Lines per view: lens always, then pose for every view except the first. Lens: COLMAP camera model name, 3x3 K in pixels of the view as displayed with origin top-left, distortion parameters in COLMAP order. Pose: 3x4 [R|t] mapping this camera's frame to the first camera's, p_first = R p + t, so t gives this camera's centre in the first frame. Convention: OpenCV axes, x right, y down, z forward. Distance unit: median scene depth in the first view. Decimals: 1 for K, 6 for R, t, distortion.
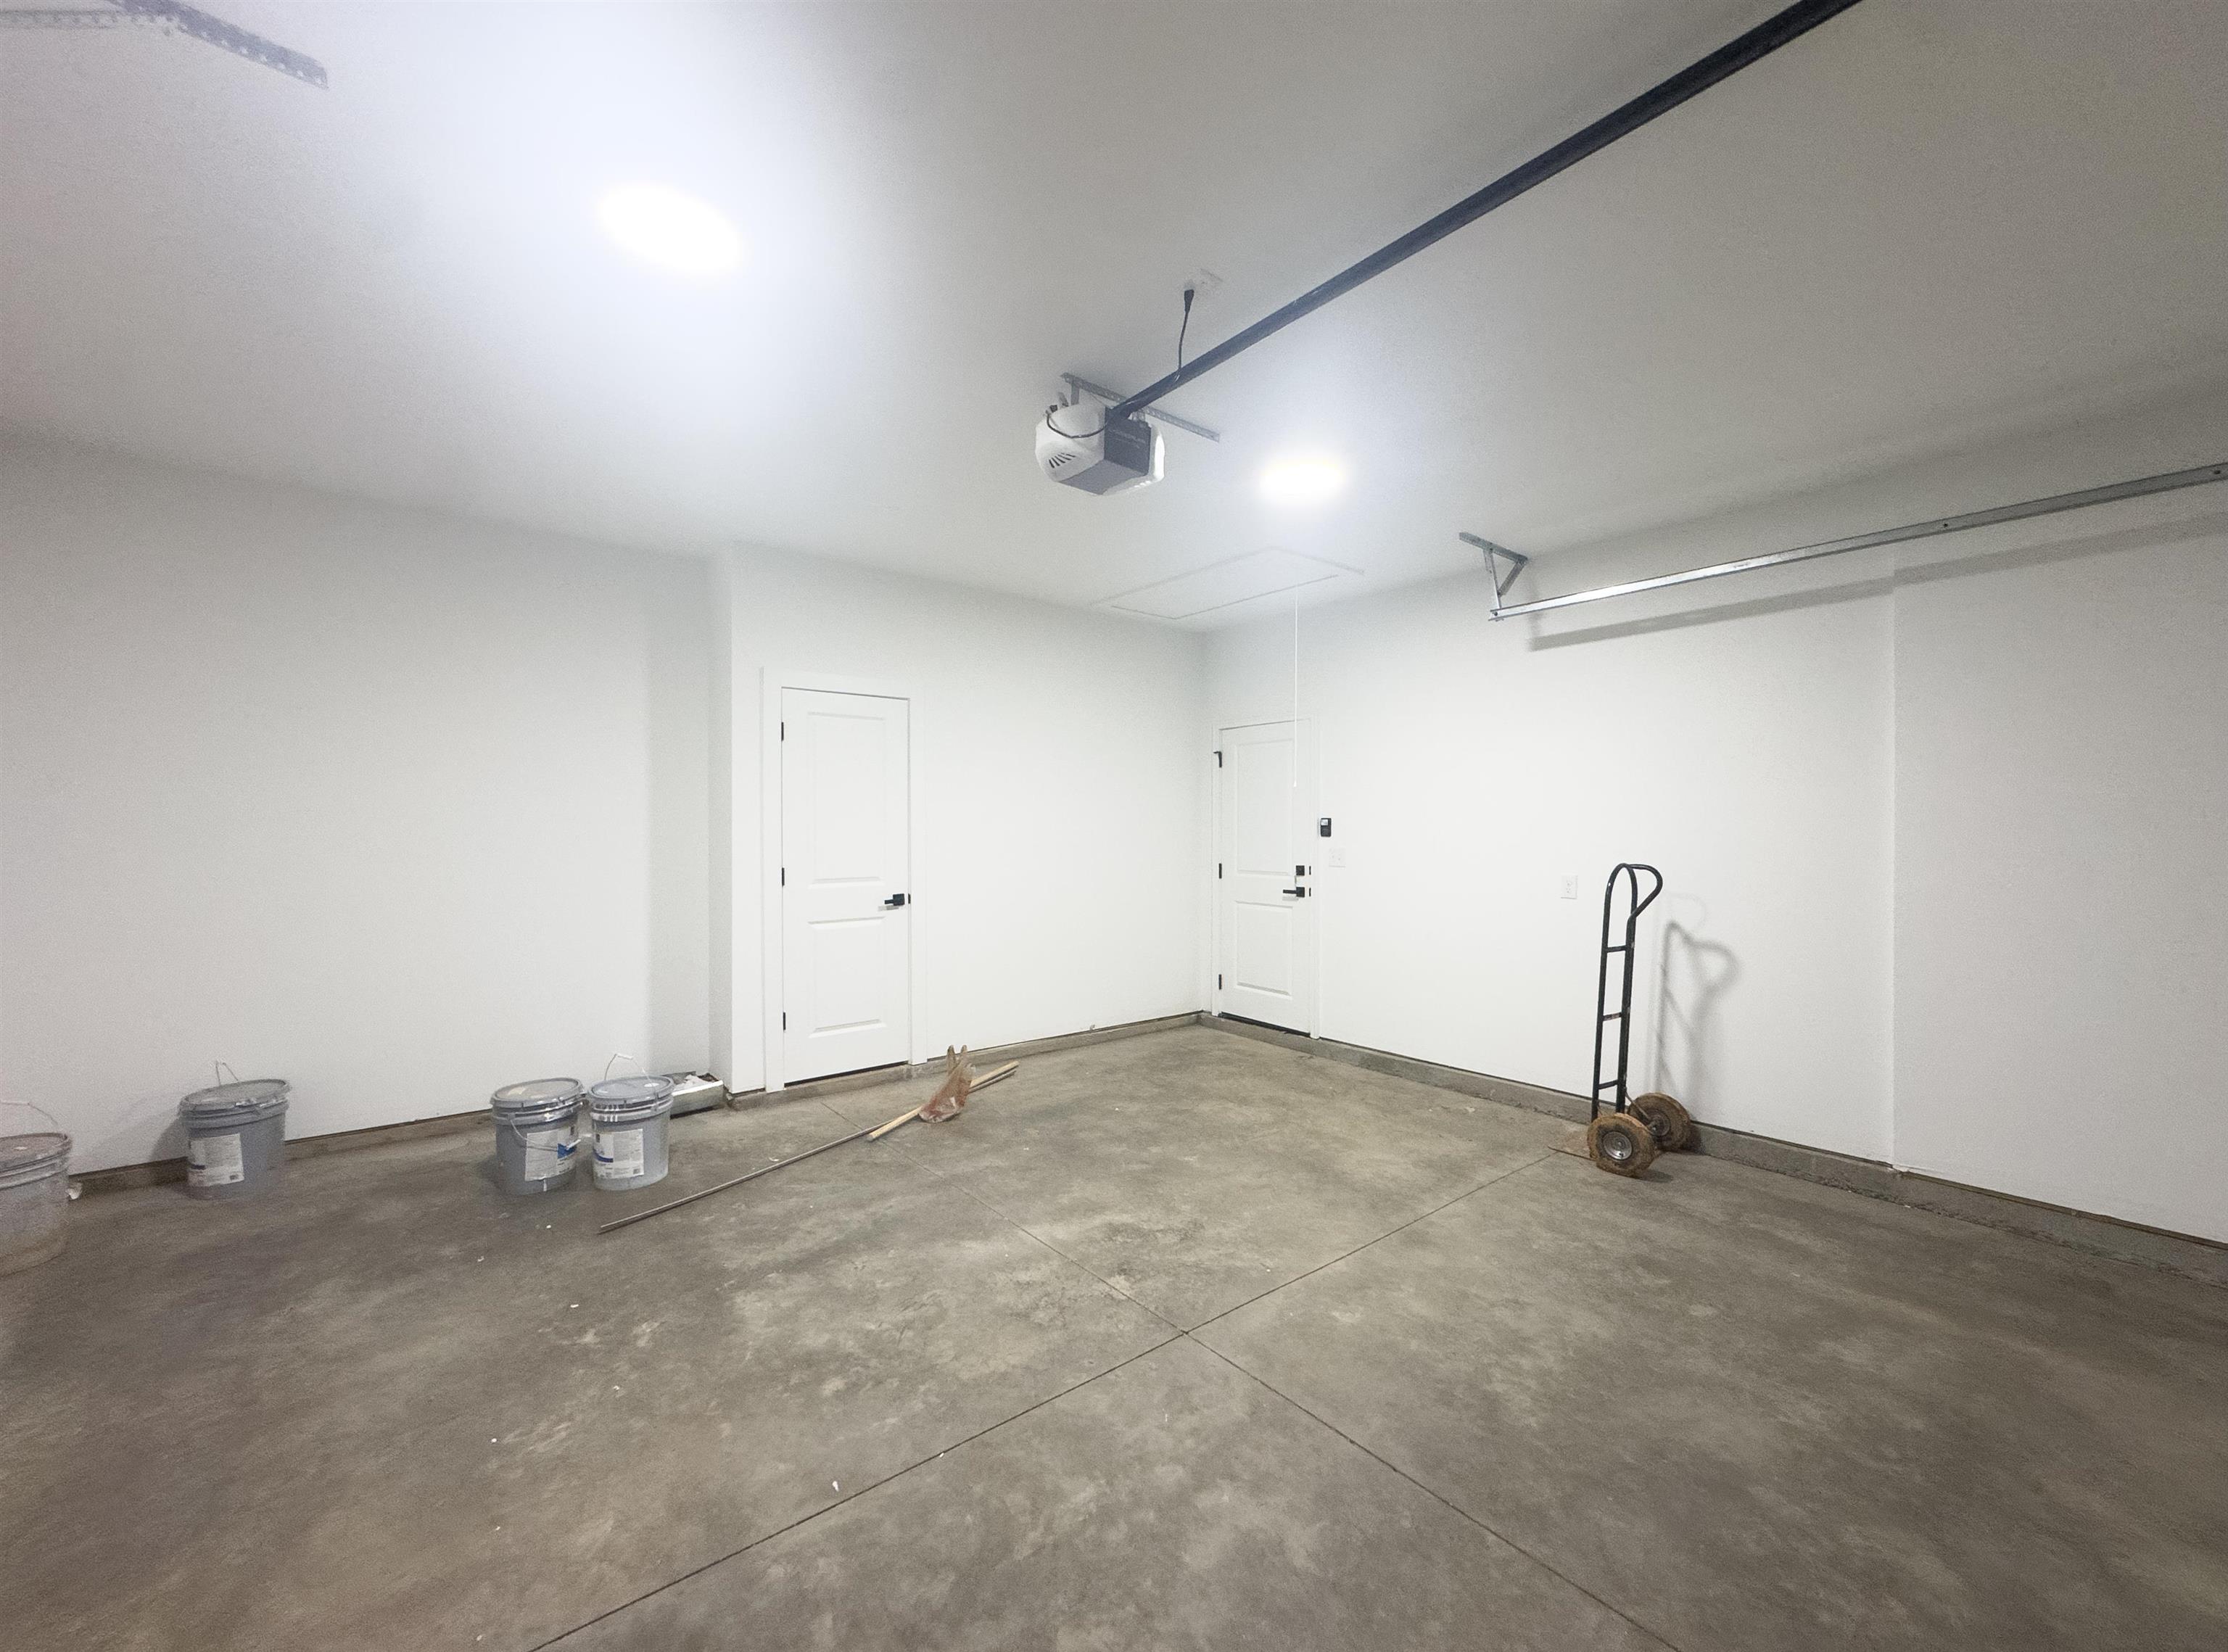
lens RADIAL K [[894.1, 0, 1110.2], [0, 894.1, 839.5], [0, 0, 1]] dist [-0.001724, -0.000304]
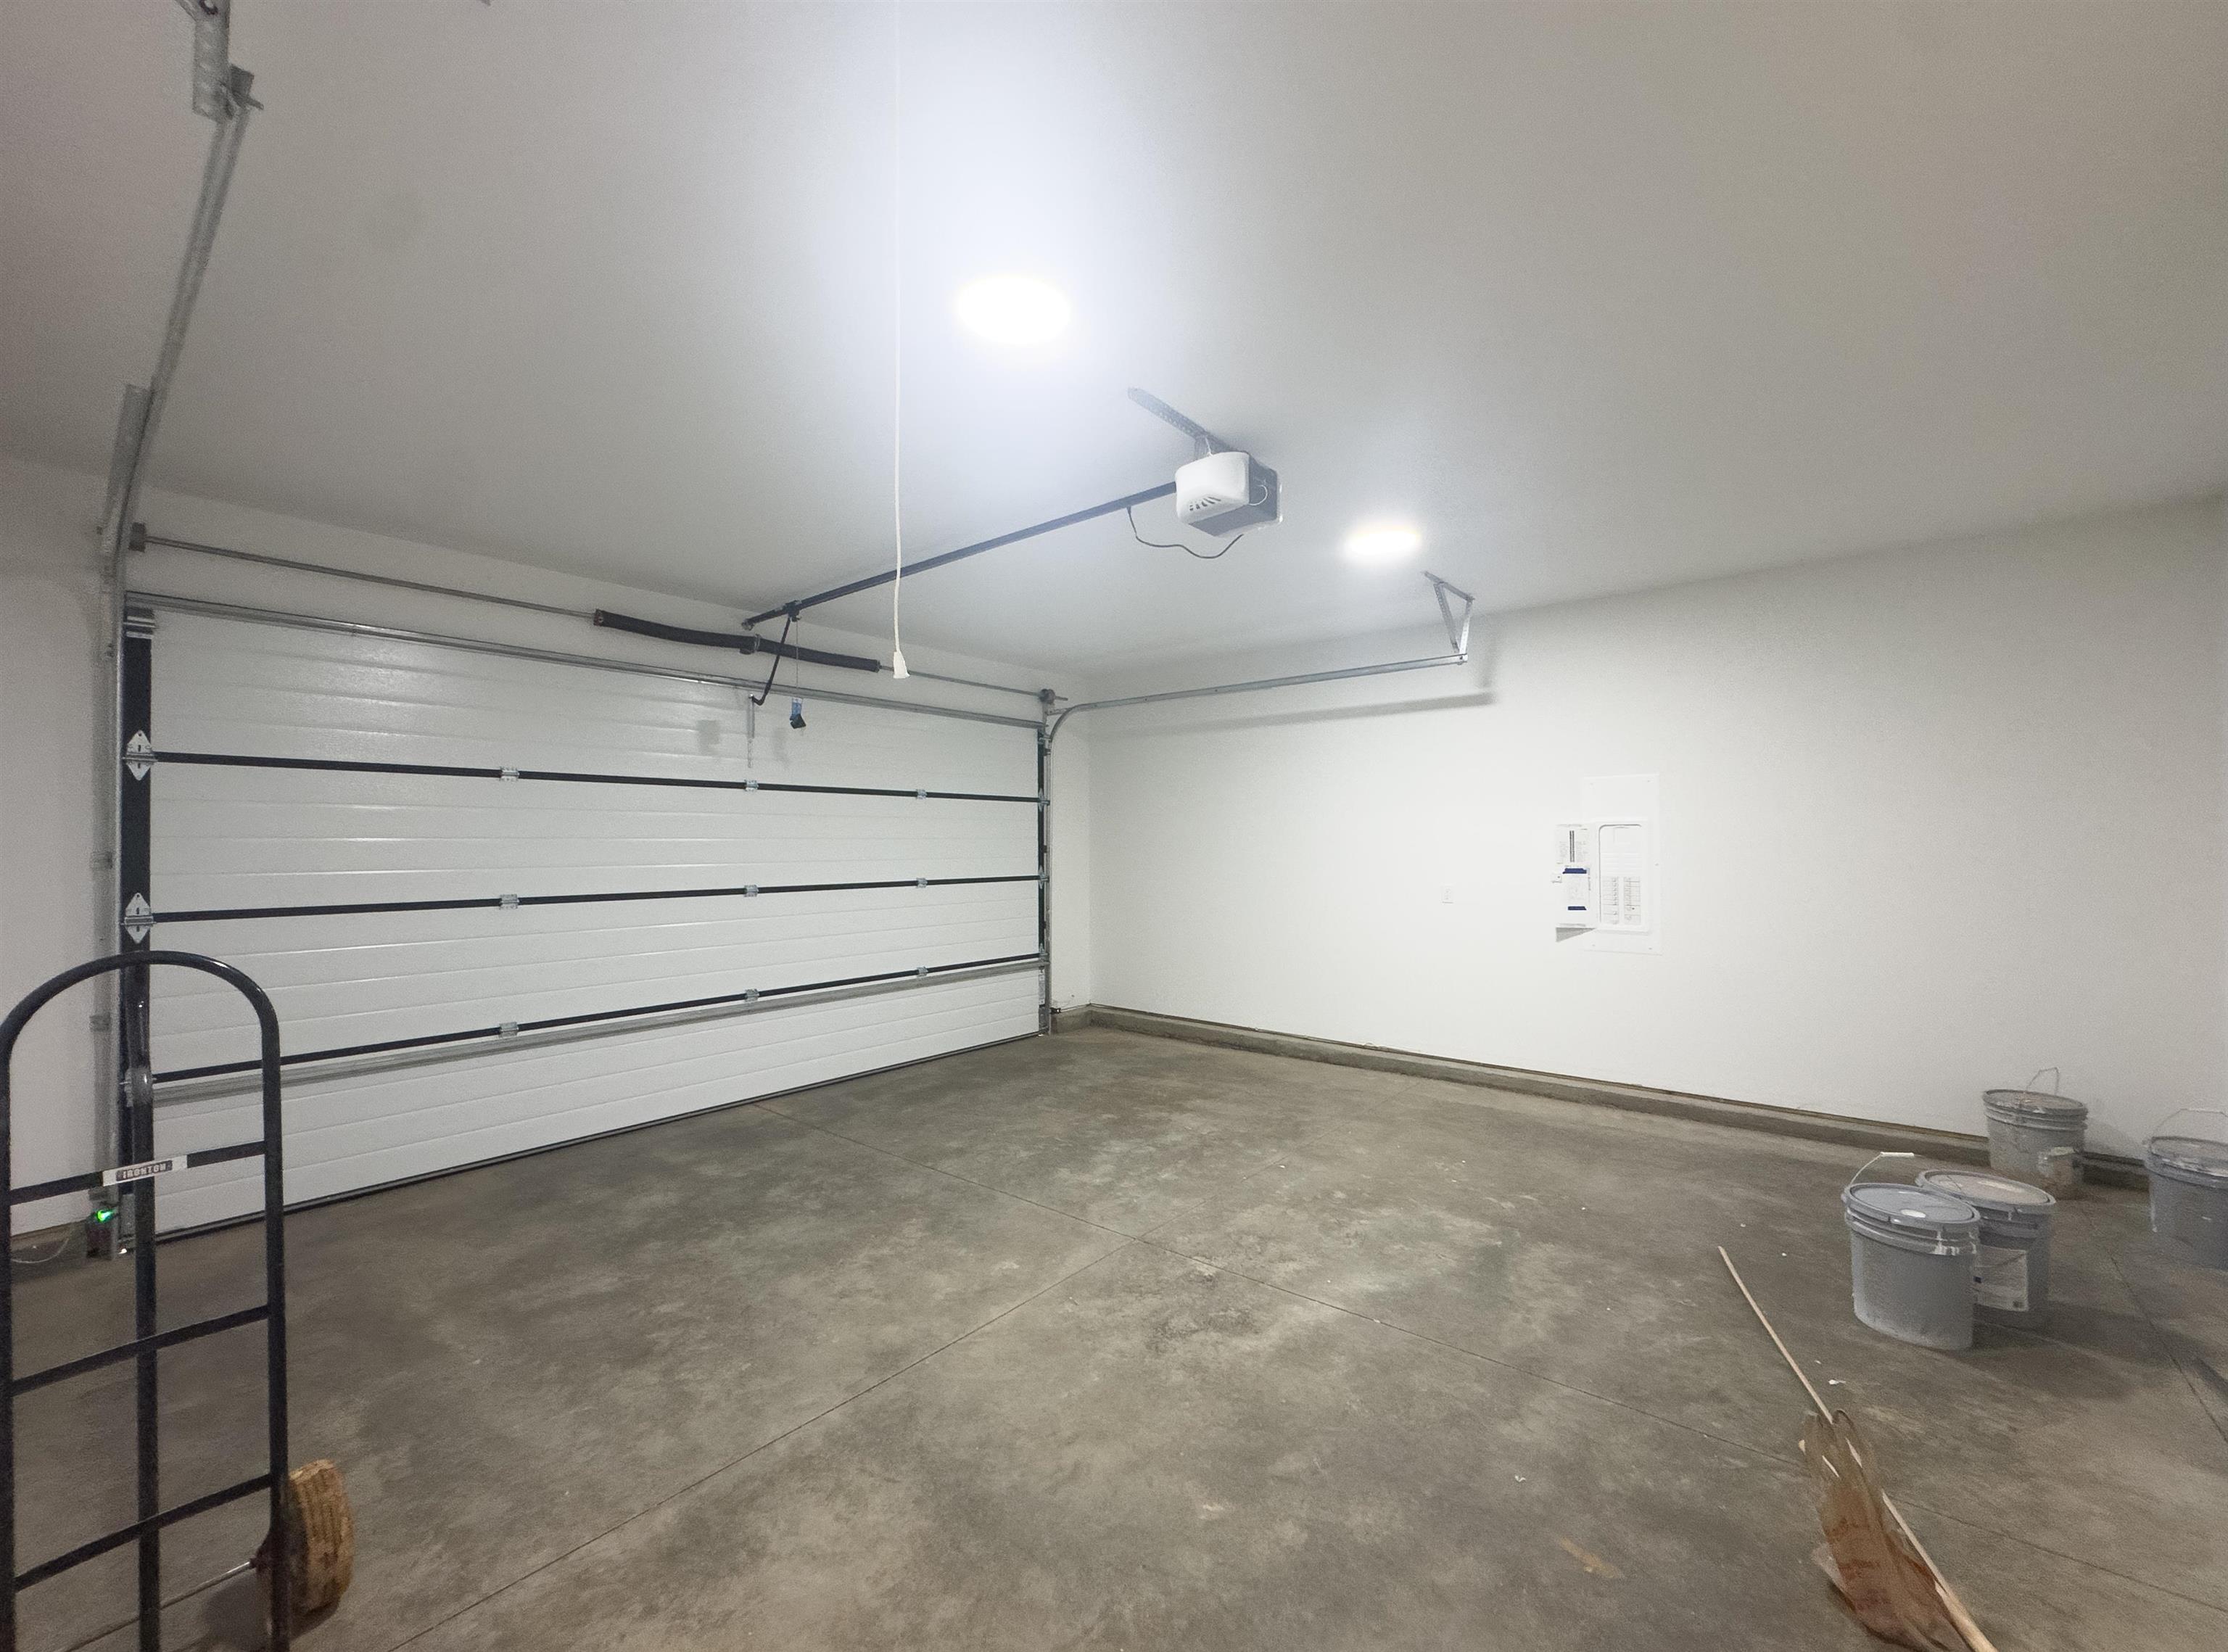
lens RADIAL K [[894.1, 0, 1110.2], [0, 894.1, 839.5], [0, 0, 1]] dist [-0.001724, -0.000304]
pose [[-0.981768, -0.001831, -0.190072, 0.324082], [-0.003507, 0.999958, 0.008478, -0.038056], [0.190048, 0.008990, -0.981734, 1.984378]]
